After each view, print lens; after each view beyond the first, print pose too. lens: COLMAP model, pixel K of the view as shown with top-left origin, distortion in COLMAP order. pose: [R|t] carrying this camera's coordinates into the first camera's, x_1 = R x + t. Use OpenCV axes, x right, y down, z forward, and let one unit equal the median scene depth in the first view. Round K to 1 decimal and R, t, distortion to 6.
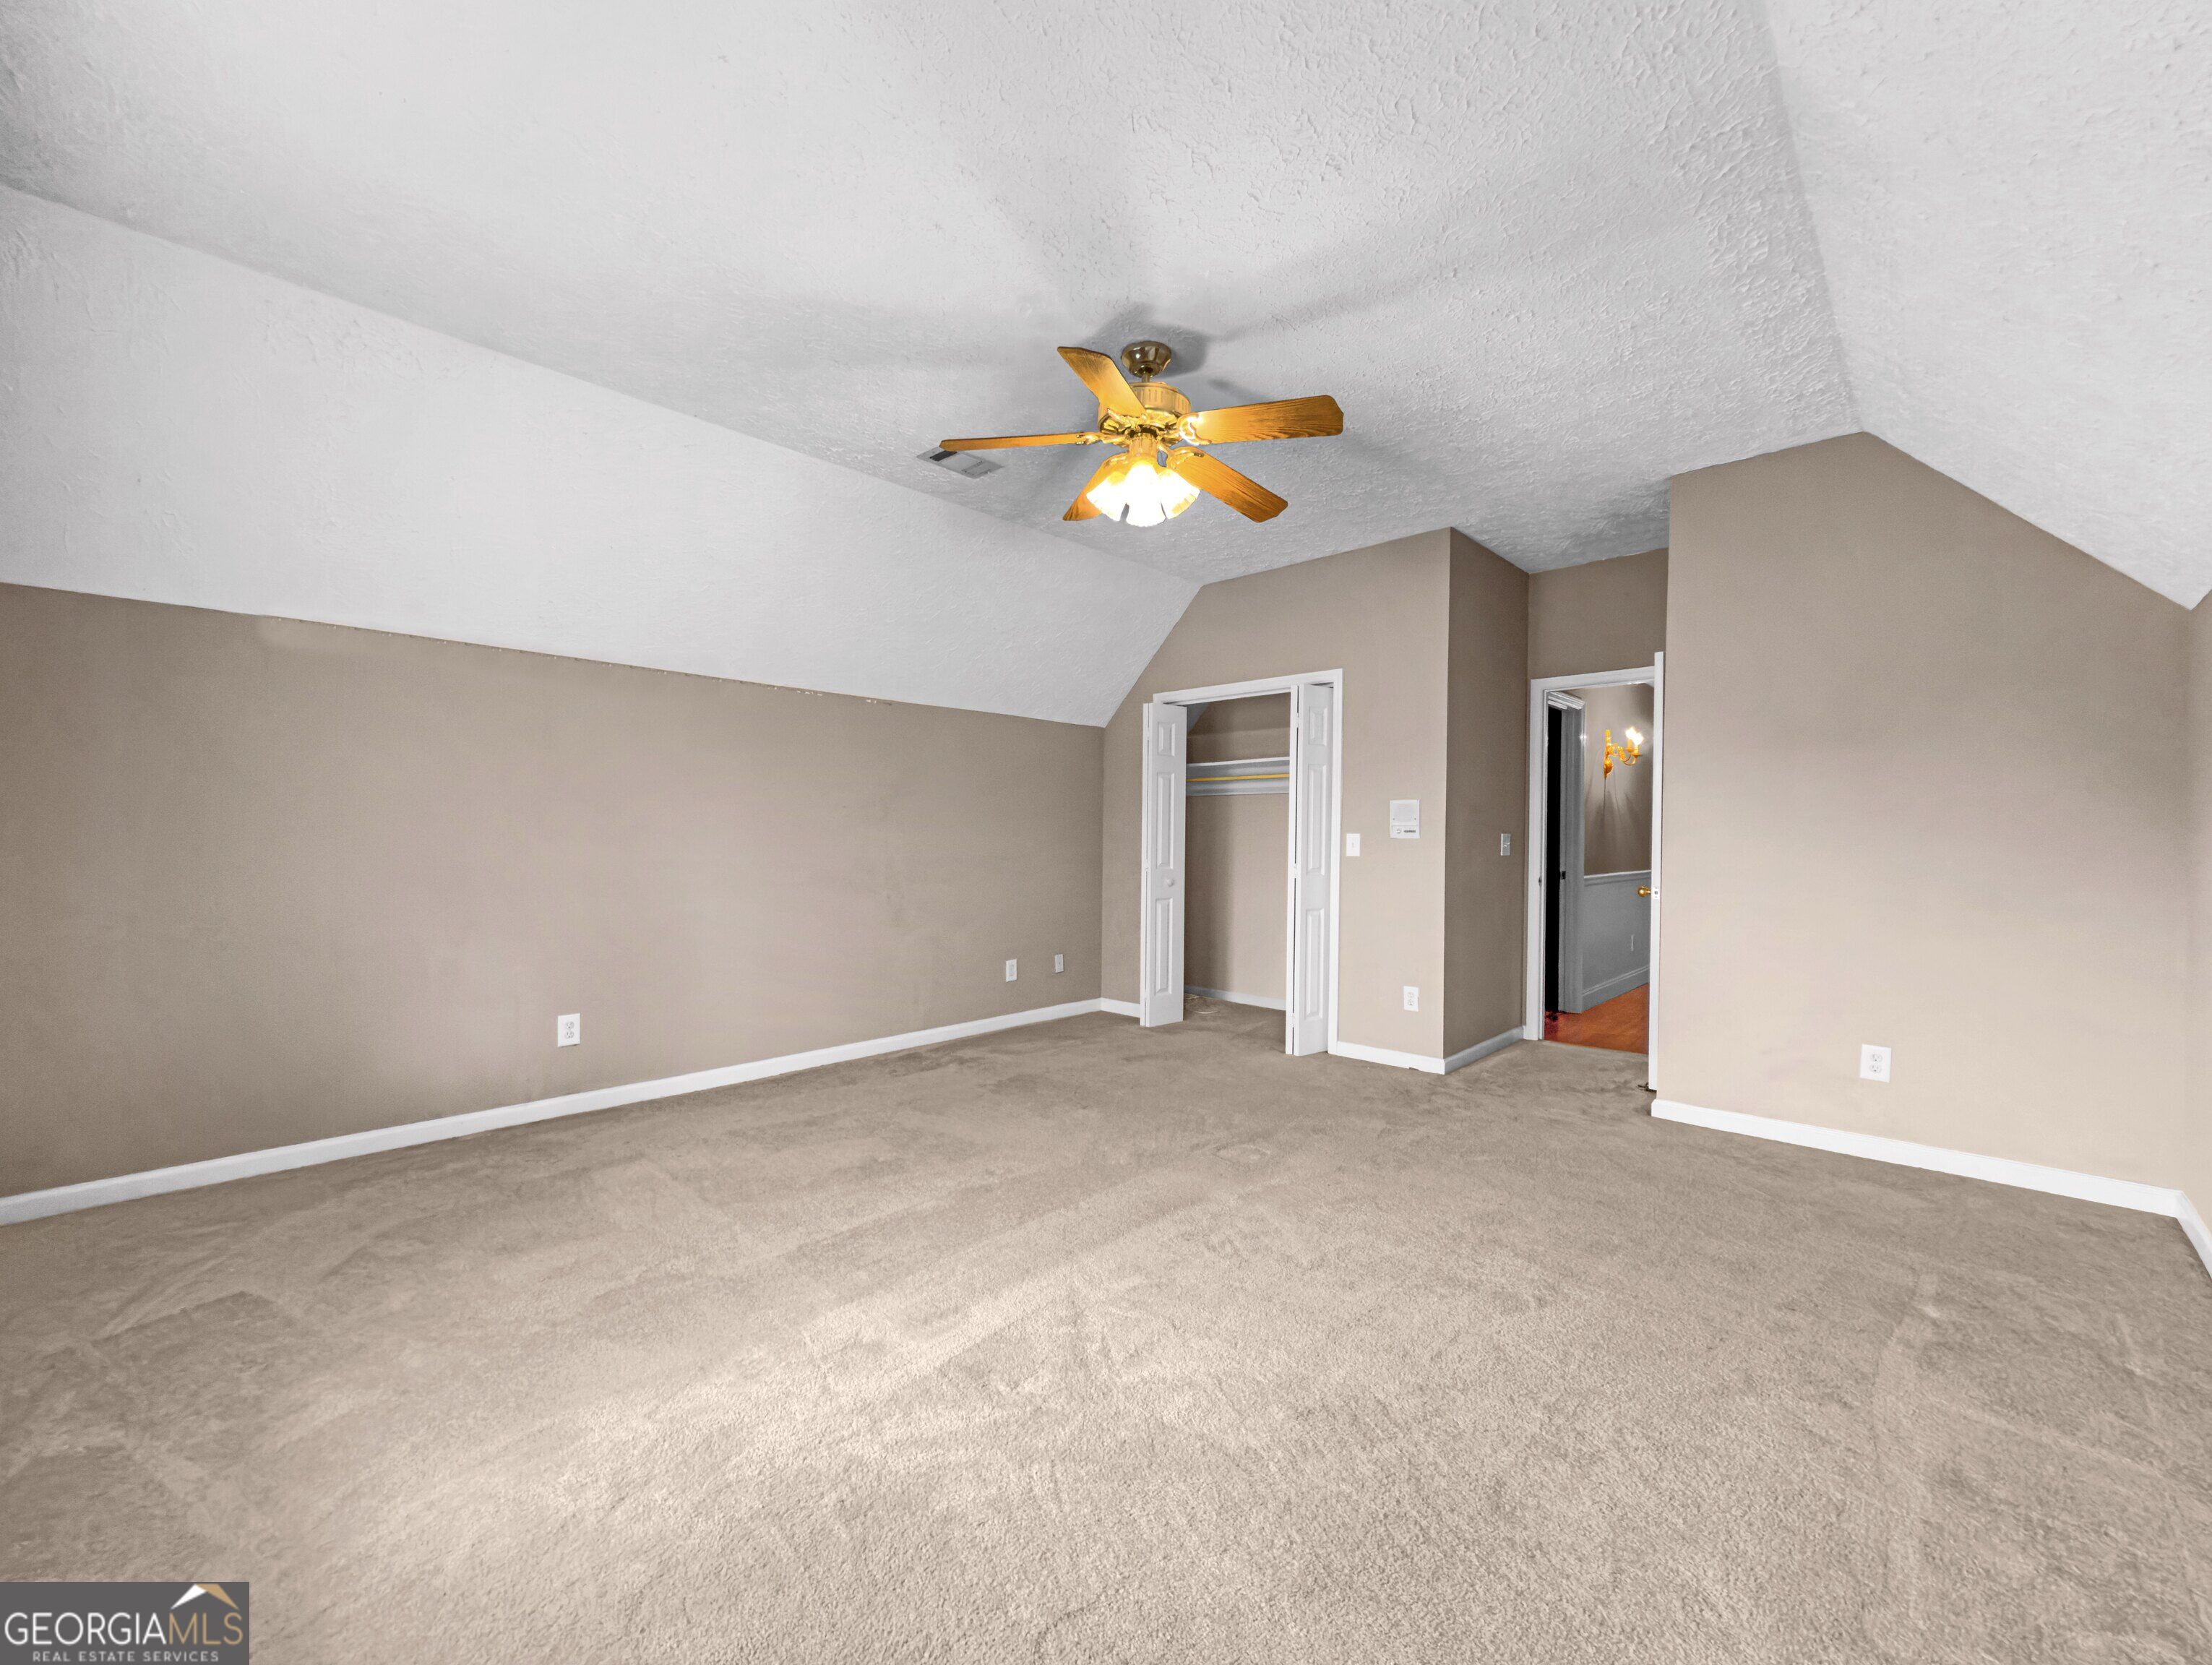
lens RADIAL K [[899.6, 0, 1106.0], [0, 899.6, 832.5], [0, 0, 1]] dist [-0.000803, -0.000124]
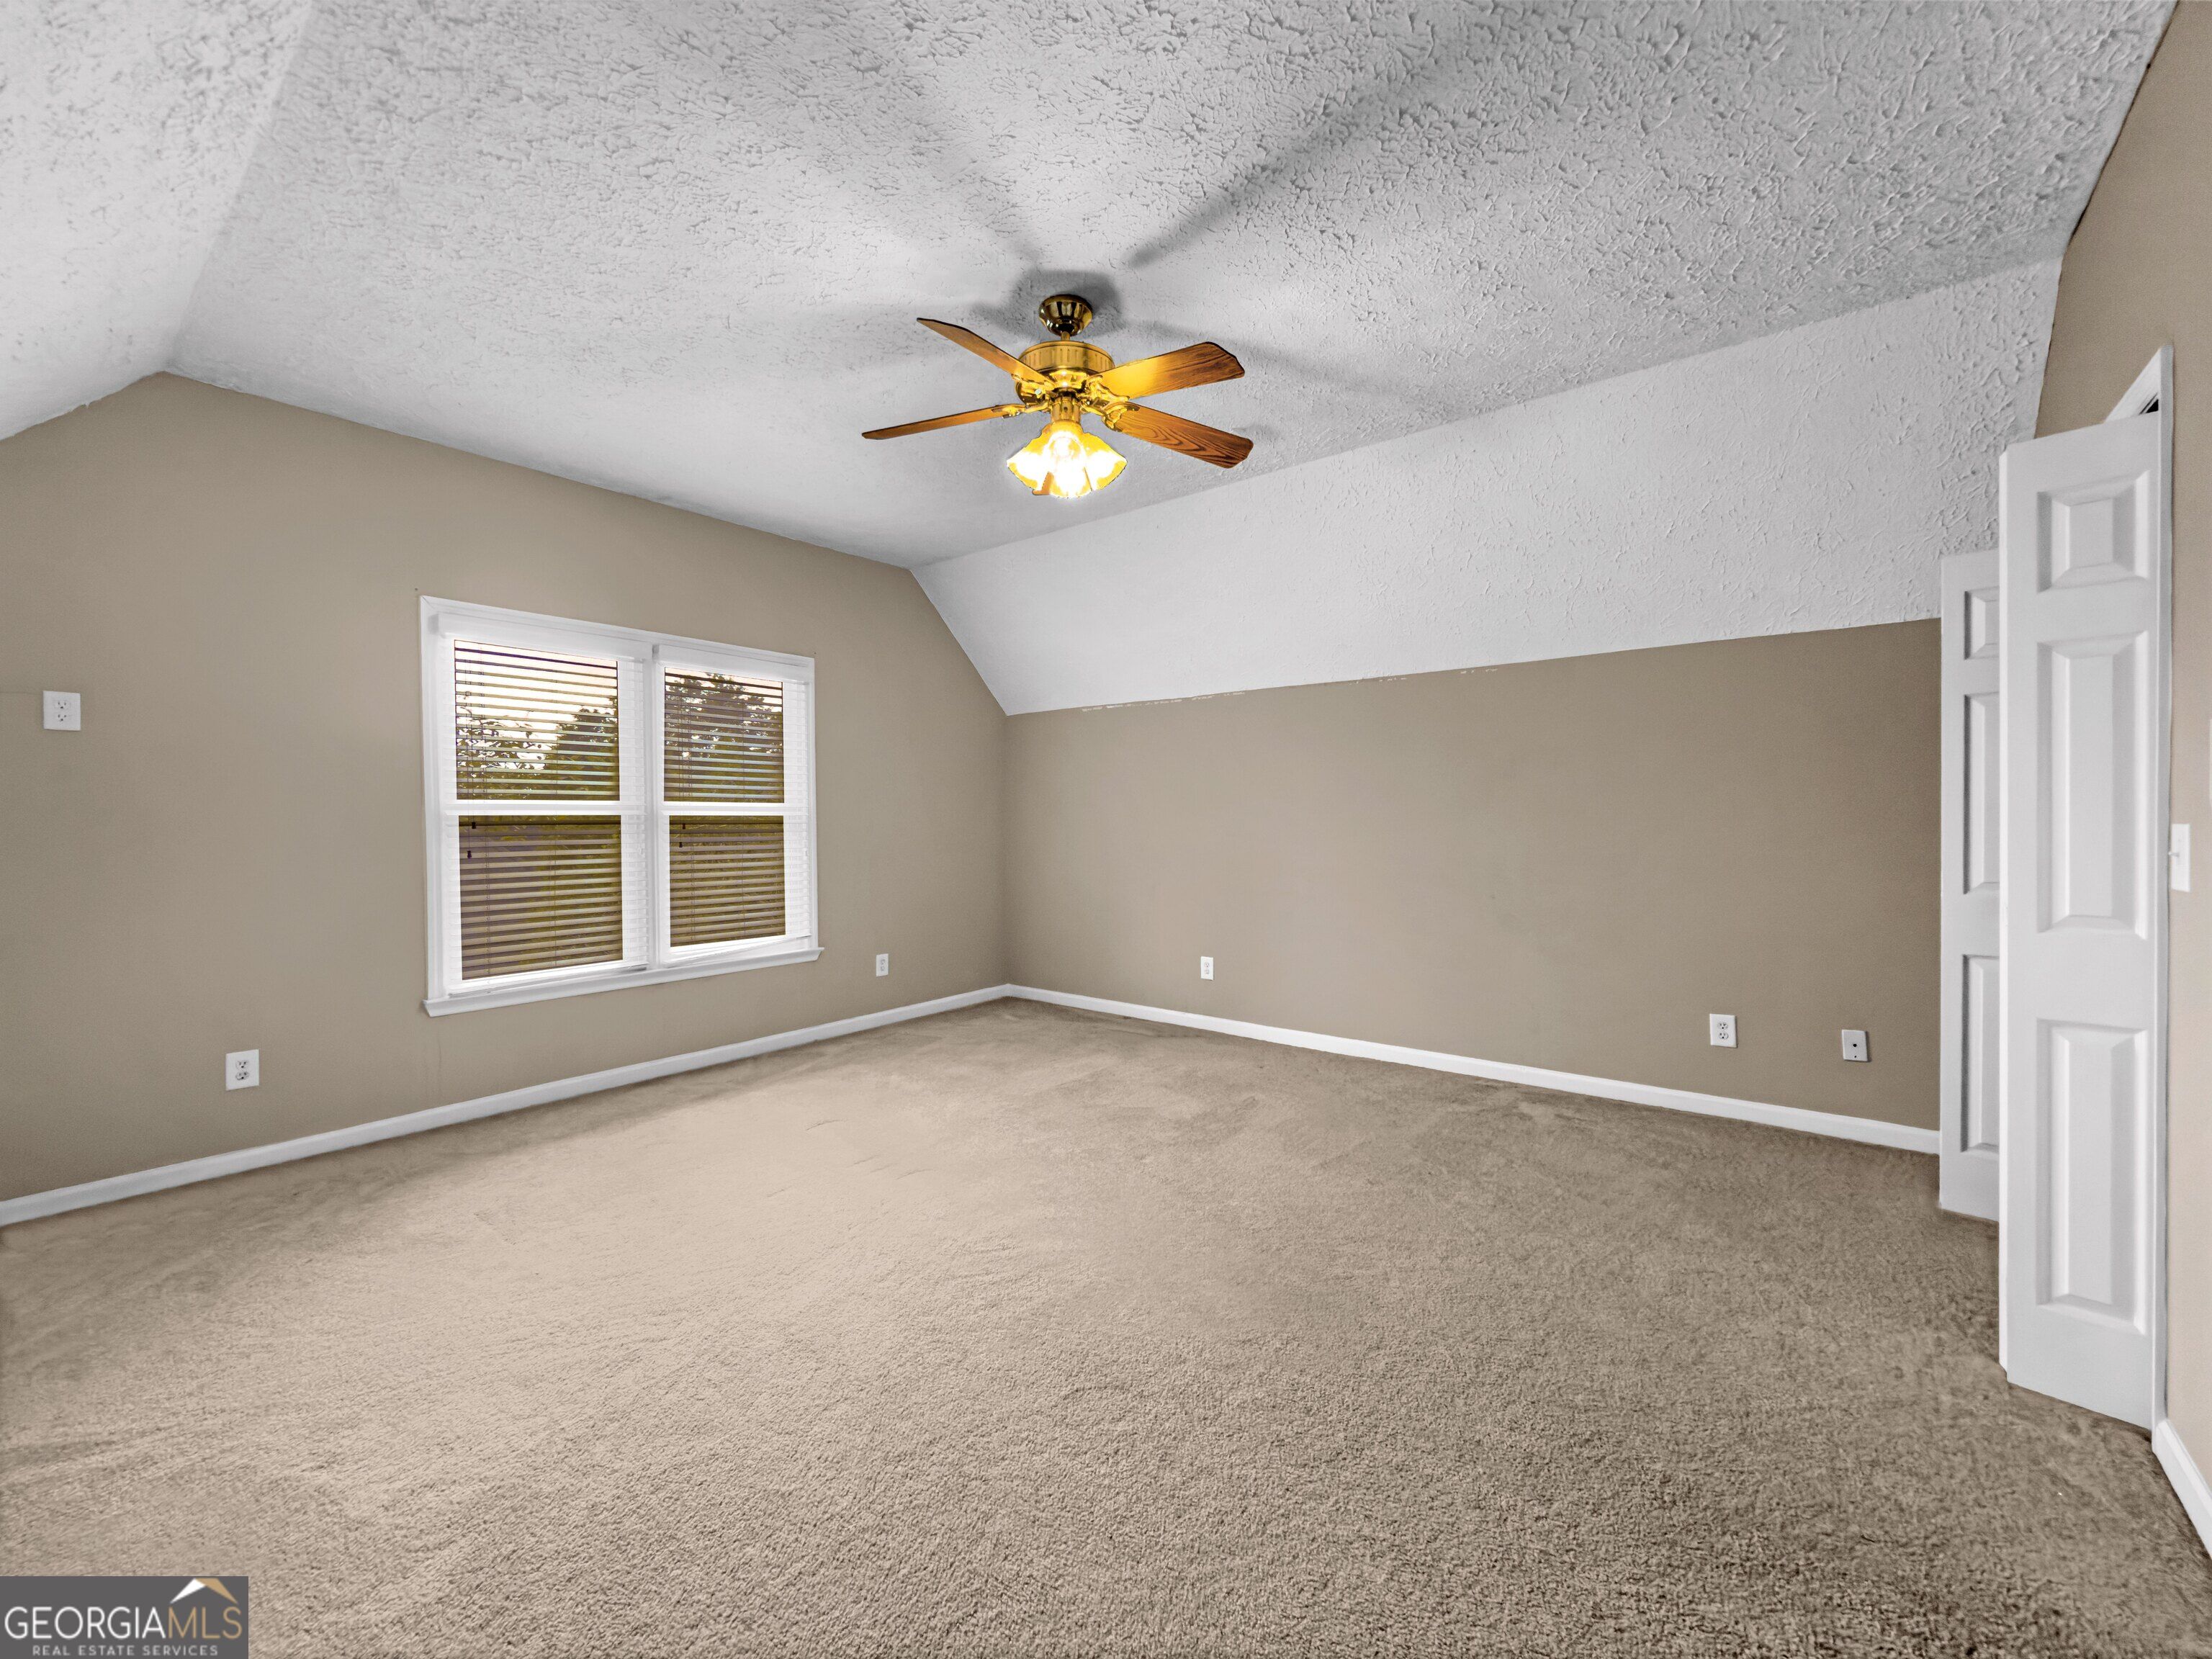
lens RADIAL K [[892.8, 0, 1095.1], [0, 892.8, 825.8], [0, 0, 1]] dist [-0.000136, -0.000186]
pose [[0.084680, 0.005185, -0.996395, 0.802163], [0.008833, 0.999943, 0.005954, -0.005668], [0.996369, -0.009306, 0.084629, 0.788845]]
